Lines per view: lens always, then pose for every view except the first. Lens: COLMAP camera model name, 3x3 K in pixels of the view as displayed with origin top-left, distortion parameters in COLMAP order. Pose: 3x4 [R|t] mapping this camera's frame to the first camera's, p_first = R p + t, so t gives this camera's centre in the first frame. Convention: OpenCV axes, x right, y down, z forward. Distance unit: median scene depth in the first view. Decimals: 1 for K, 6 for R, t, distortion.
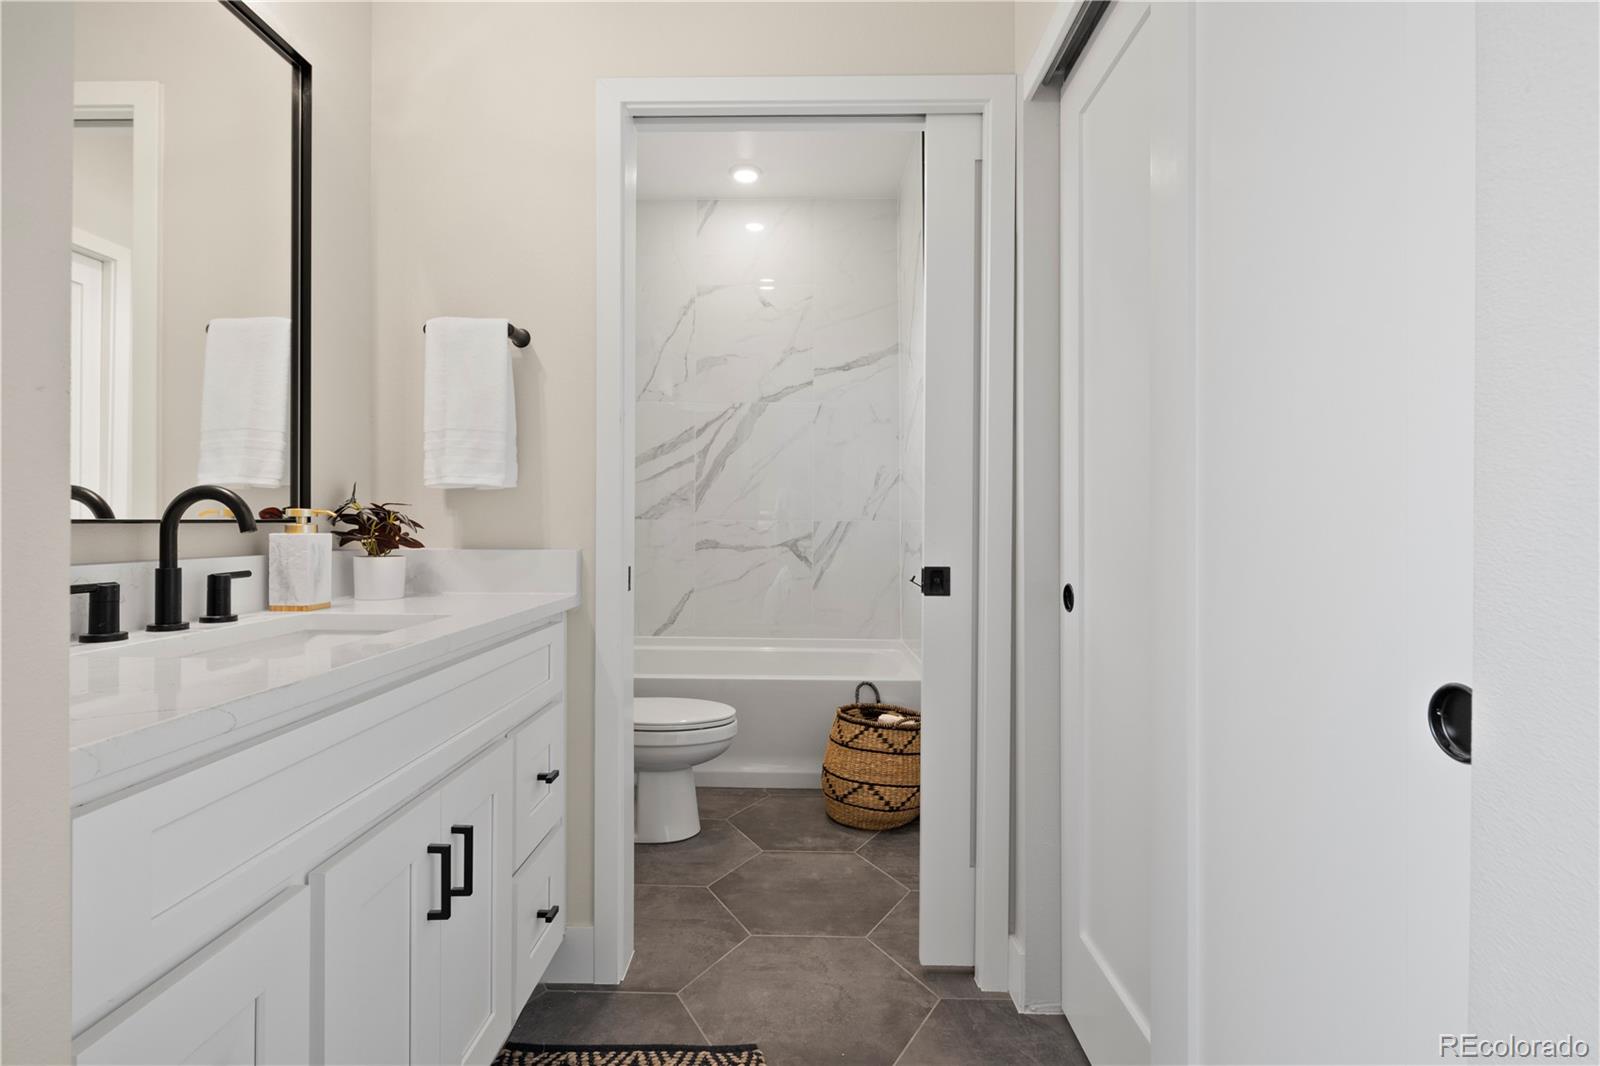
lens RADIAL K [[776.2, 0, 793.7], [0, 776.2, 520.9], [0, 0, 1]] dist [0.000010, -0.001659]
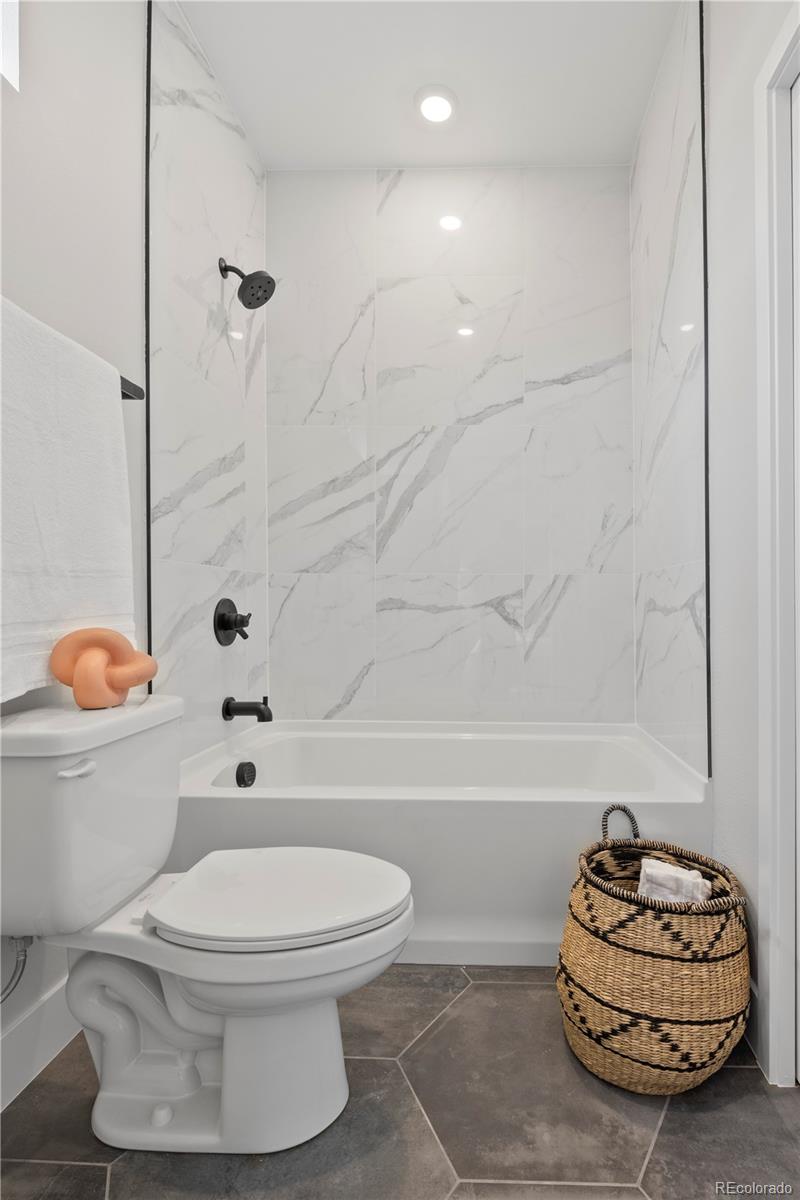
lens RADIAL K [[587.4, 0, 477.6], [0, 587.4, 601.5], [0, 0, 1]] dist [0.002825, -0.001080]
pose [[0.999873, -0.003087, -0.015628, -0.020304], [0.003105, 0.999995, 0.001126, 0.041178], [0.015625, -0.001174, 0.999877, 0.605400]]
